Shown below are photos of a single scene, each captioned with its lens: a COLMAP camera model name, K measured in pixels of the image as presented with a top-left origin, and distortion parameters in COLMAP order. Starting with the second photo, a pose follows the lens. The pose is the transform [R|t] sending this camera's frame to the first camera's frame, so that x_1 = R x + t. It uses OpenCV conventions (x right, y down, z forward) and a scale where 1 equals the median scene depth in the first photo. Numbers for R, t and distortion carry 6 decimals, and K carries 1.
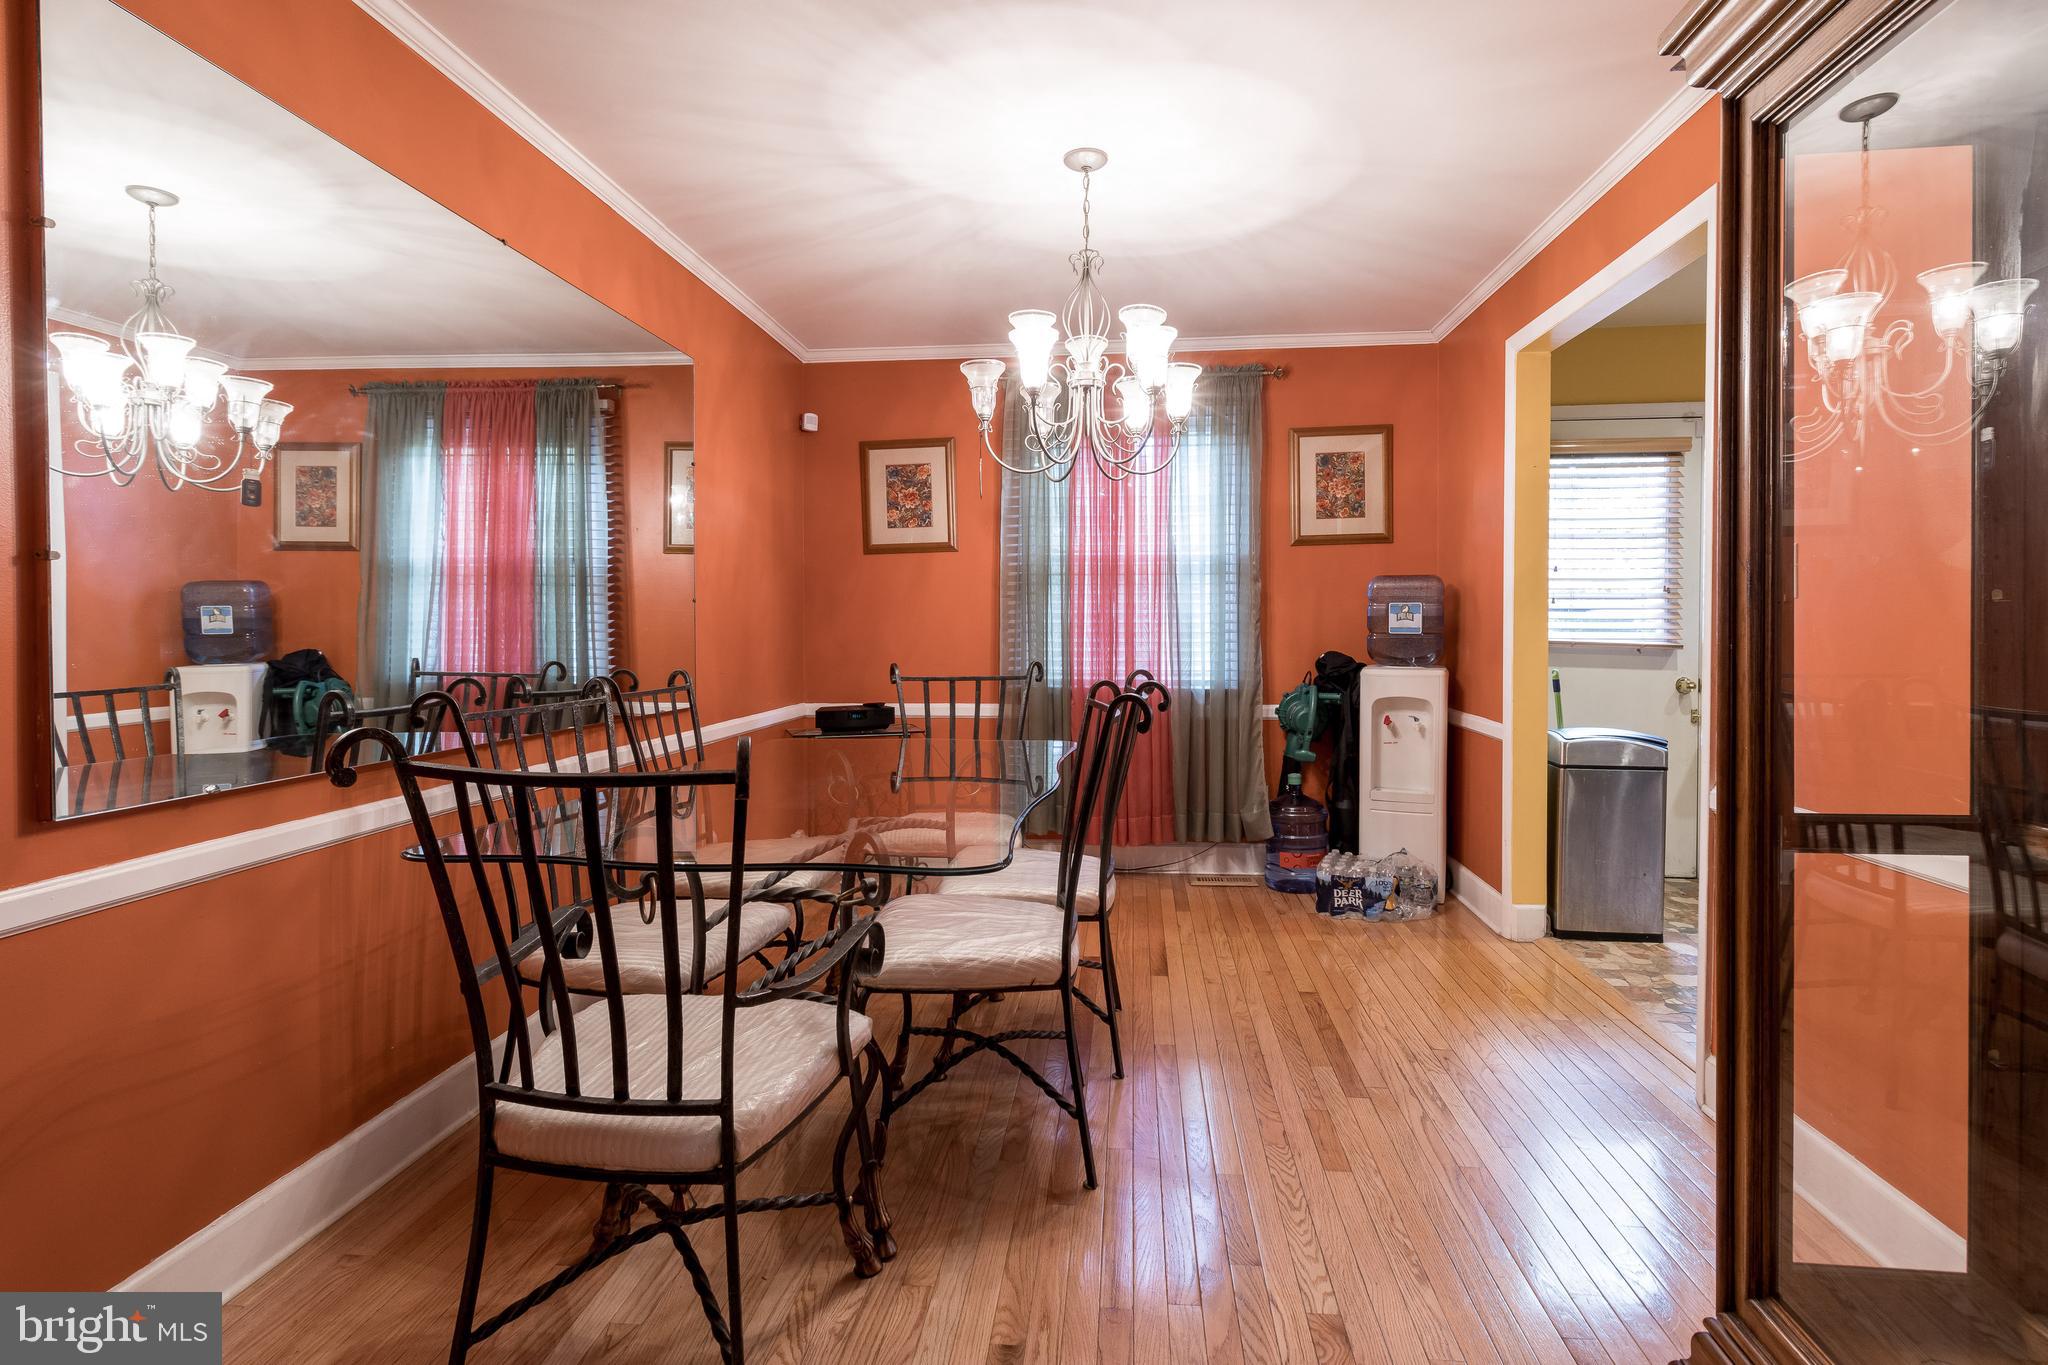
lens RADIAL K [[1021.4, 0, 1025.2], [0, 1021.4, 618.8], [0, 0, 1]] dist [0.000855, 0.000079]
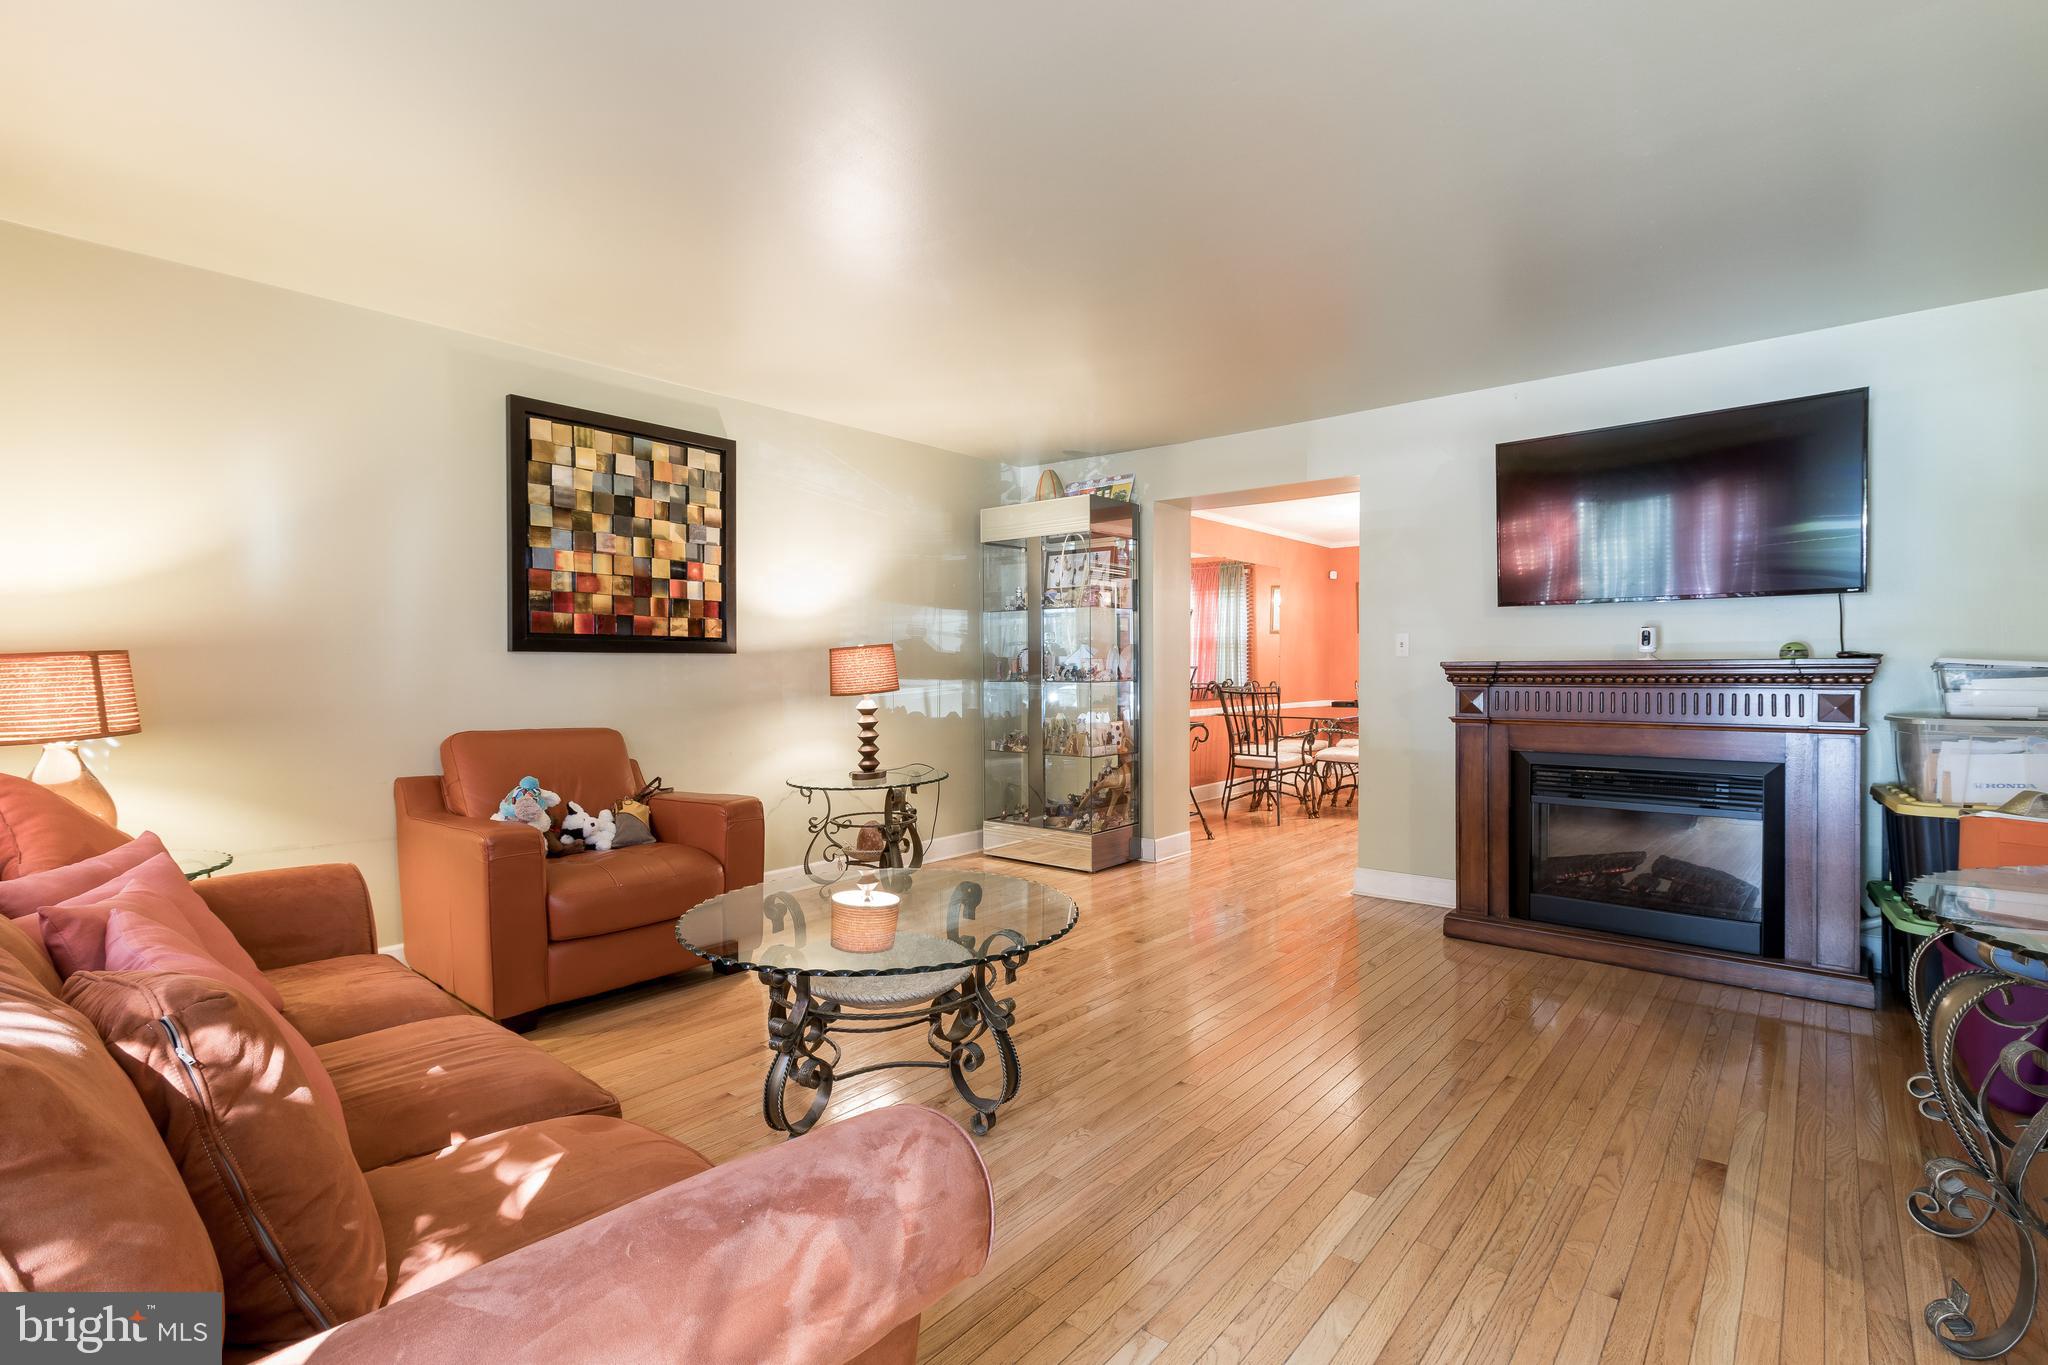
lens RADIAL K [[945.1, 0, 1024.0], [0, 945.1, 682.5], [0, 0, 1]] dist [0.000785, -0.000019]
pose [[0.825882, 0.013732, -0.563675, 0.436314], [-0.000384, 0.999717, 0.023792, -0.007137], [0.563842, -0.019432, 0.825654, -1.193705]]
